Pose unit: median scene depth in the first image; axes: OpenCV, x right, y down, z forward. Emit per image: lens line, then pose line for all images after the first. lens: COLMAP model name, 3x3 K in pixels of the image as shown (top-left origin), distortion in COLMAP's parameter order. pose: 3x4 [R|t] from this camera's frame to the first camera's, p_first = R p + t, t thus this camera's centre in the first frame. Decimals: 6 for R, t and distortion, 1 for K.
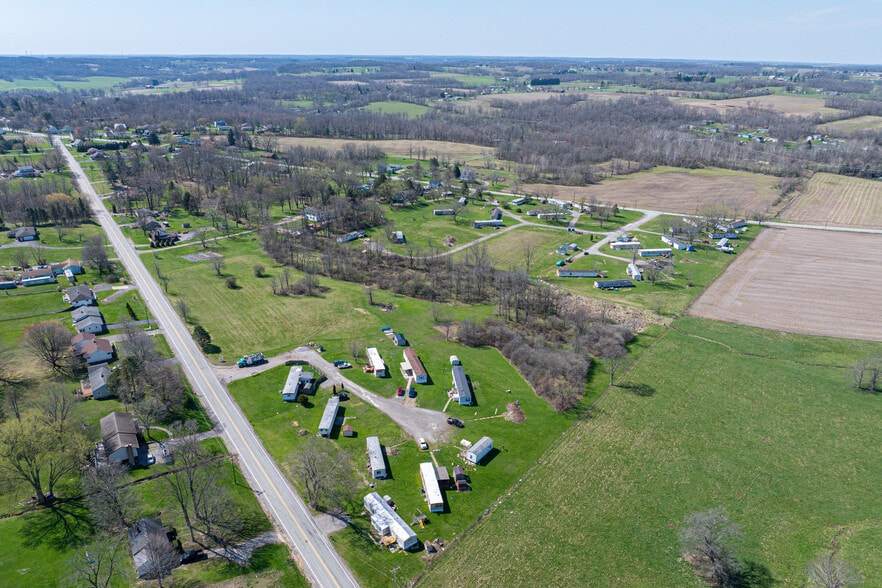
lens RADIAL K [[622.2, 0, 443.7], [0, 622.2, 287.0], [0, 0, 1]] dist [-0.032158, -0.007333]
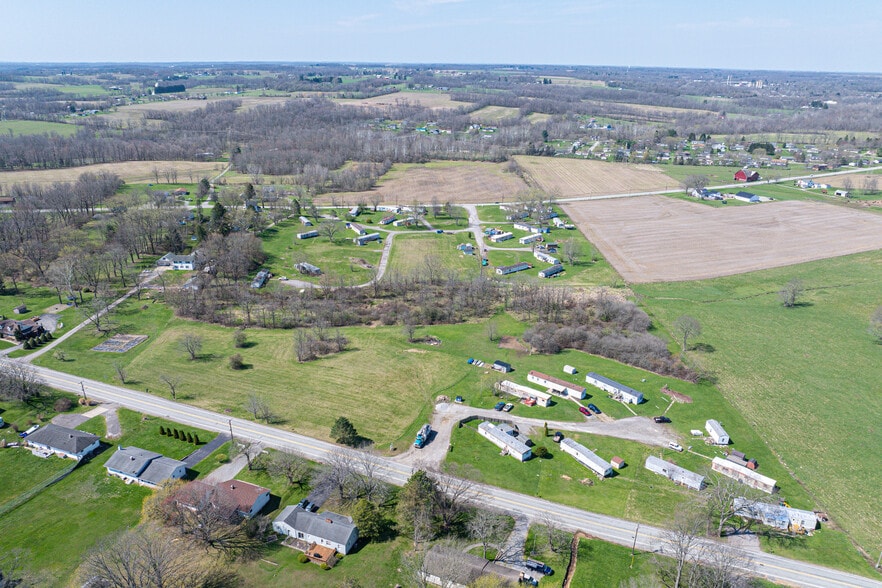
lens RADIAL K [[622.2, 0, 440.4], [0, 622.2, 290.3], [0, 0, 1]] dist [-0.032158, -0.007333]
pose [[0.808553, -0.205856, 0.551239, -0.288400], [0.205631, 0.976594, 0.063085, -0.047627], [-0.551324, 0.062344, 0.831959, 0.120140]]
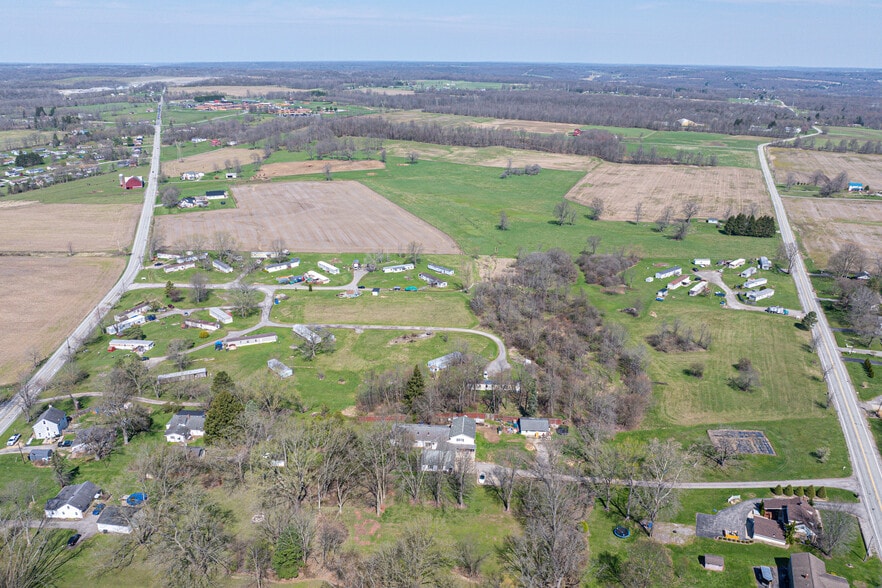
lens RADIAL K [[622.2, 0, 440.2], [0, 622.2, 292.7], [0, 0, 1]] dist [-0.032158, -0.007333]
pose [[-0.520585, -0.315290, 0.793463, -0.409636], [0.289896, 0.808842, 0.511600, -0.344311], [-0.803089, 0.496353, -0.329669, 0.834670]]
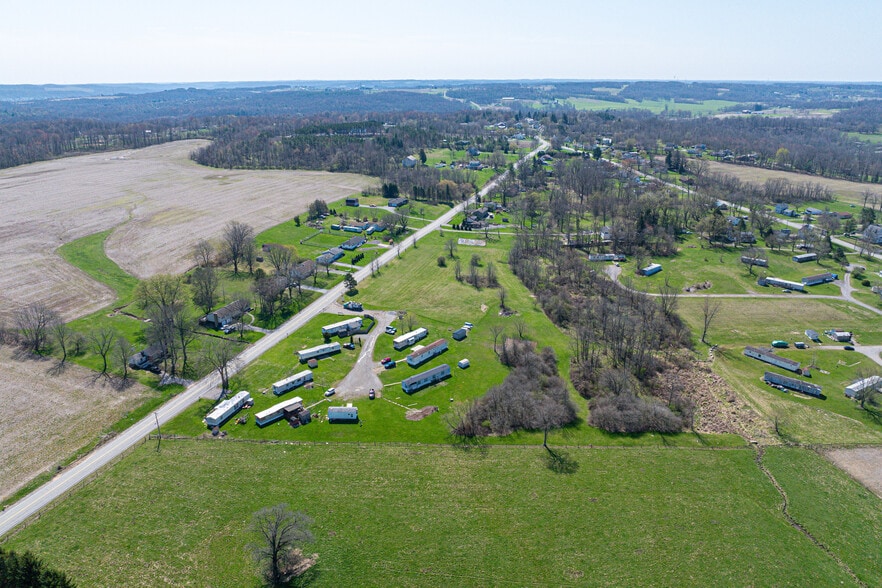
lens RADIAL K [[622.2, 0, 443.2], [0, 622.2, 292.2], [0, 0, 1]] dist [-0.032158, -0.007333]
pose [[0.585215, 0.252846, -0.770449, 0.330529], [-0.276365, 0.955448, 0.103640, -0.040673], [0.762329, 0.152273, 0.629020, 0.126203]]
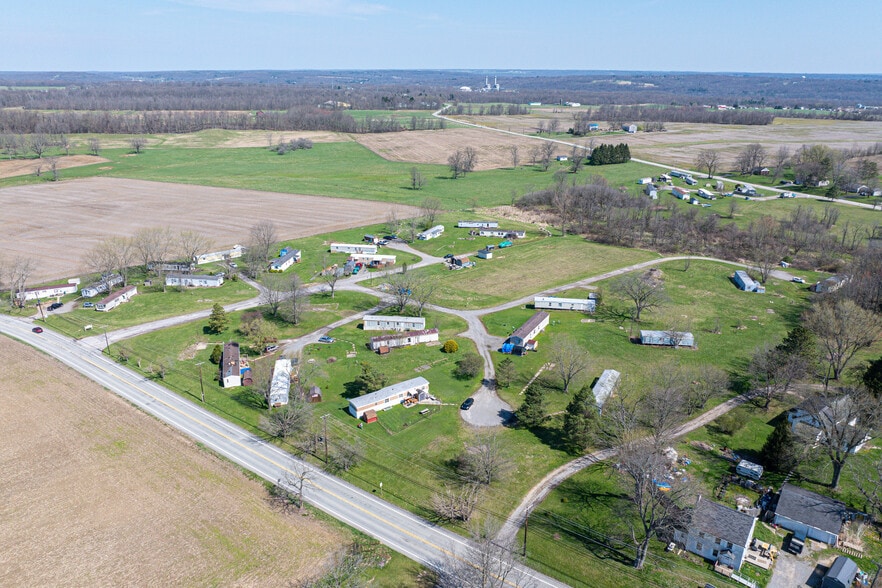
lens RADIAL K [[622.2, 0, 440.8], [0, 622.2, 288.3], [0, 0, 1]] dist [-0.032158, -0.007333]
pose [[-0.949746, -0.118965, 0.289536, 0.020146], [0.096188, 0.769298, 0.631608, -0.321867], [-0.297878, 0.627717, -0.719194, 1.045114]]
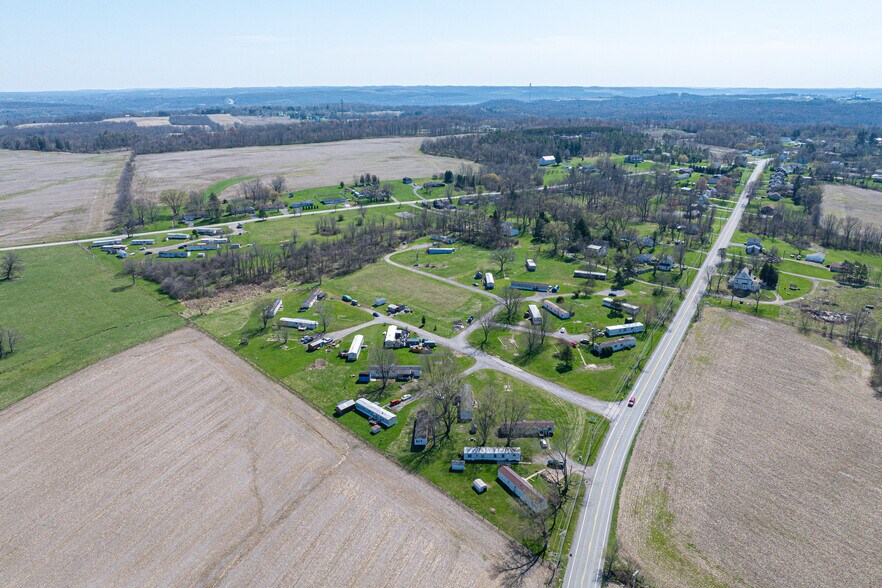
lens RADIAL K [[622.2, 0, 442.5], [0, 622.2, 291.1], [0, 0, 1]] dist [-0.032158, -0.007333]
pose [[-0.183926, 0.300153, -0.935991, 0.686889], [-0.344453, 0.872172, 0.347374, -0.281314], [0.920610, 0.386296, -0.057026, 0.764920]]
